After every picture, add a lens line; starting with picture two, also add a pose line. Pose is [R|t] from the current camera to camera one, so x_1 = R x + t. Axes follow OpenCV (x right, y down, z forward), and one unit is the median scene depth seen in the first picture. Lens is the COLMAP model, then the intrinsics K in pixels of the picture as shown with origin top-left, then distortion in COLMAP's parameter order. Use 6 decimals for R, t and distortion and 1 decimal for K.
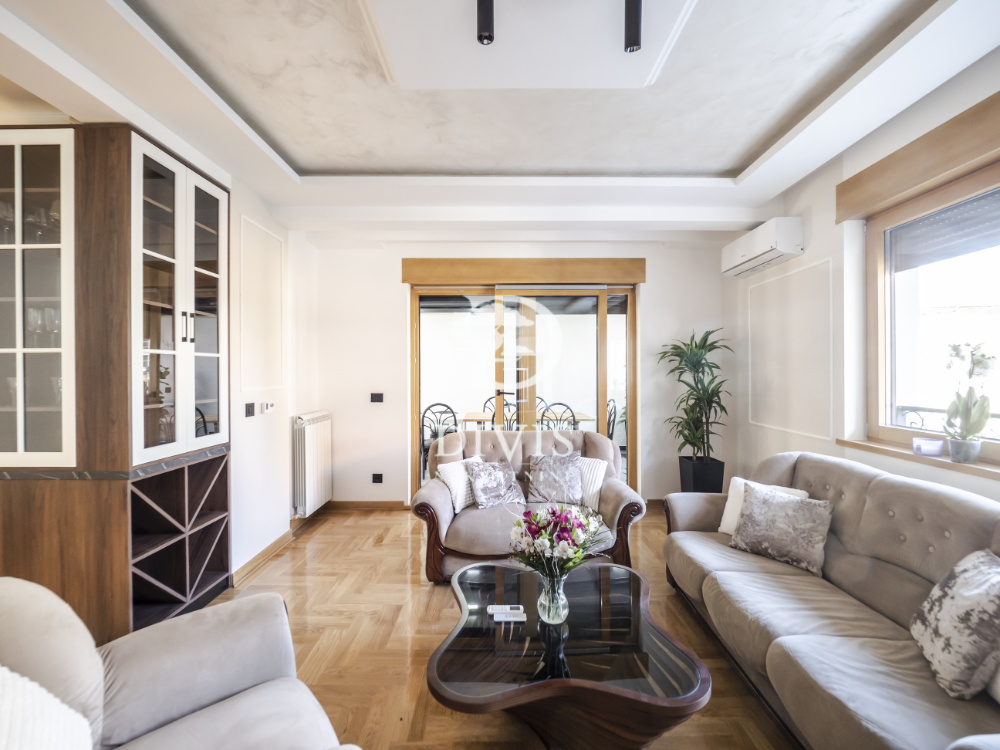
lens RADIAL K [[418.5, 0, 493.7], [0, 418.5, 377.7], [0, 0, 1]] dist [0.000409, 0.000201]
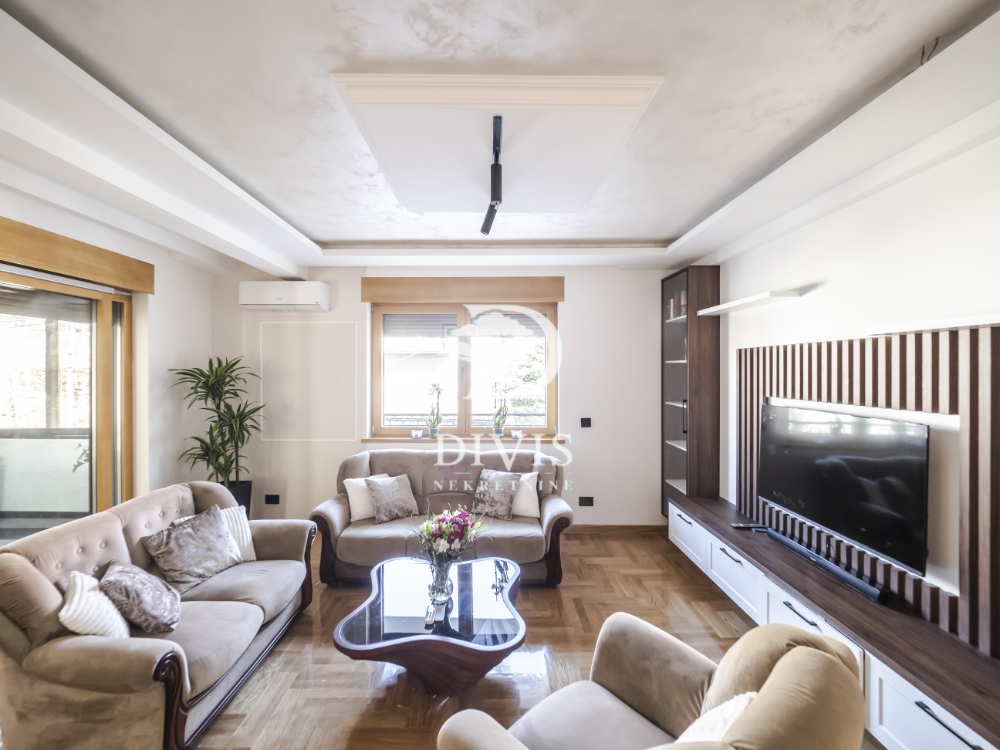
lens RADIAL K [[418.5, 0, 497.2], [0, 418.5, 370.9], [0, 0, 1]] dist [0.000409, 0.000201]
pose [[-0.010652, 0.001414, 0.999942, -0.605991], [0.012268, 0.999924, -0.001283, -0.081184], [-0.999868, 0.012253, -0.010669, 0.407936]]
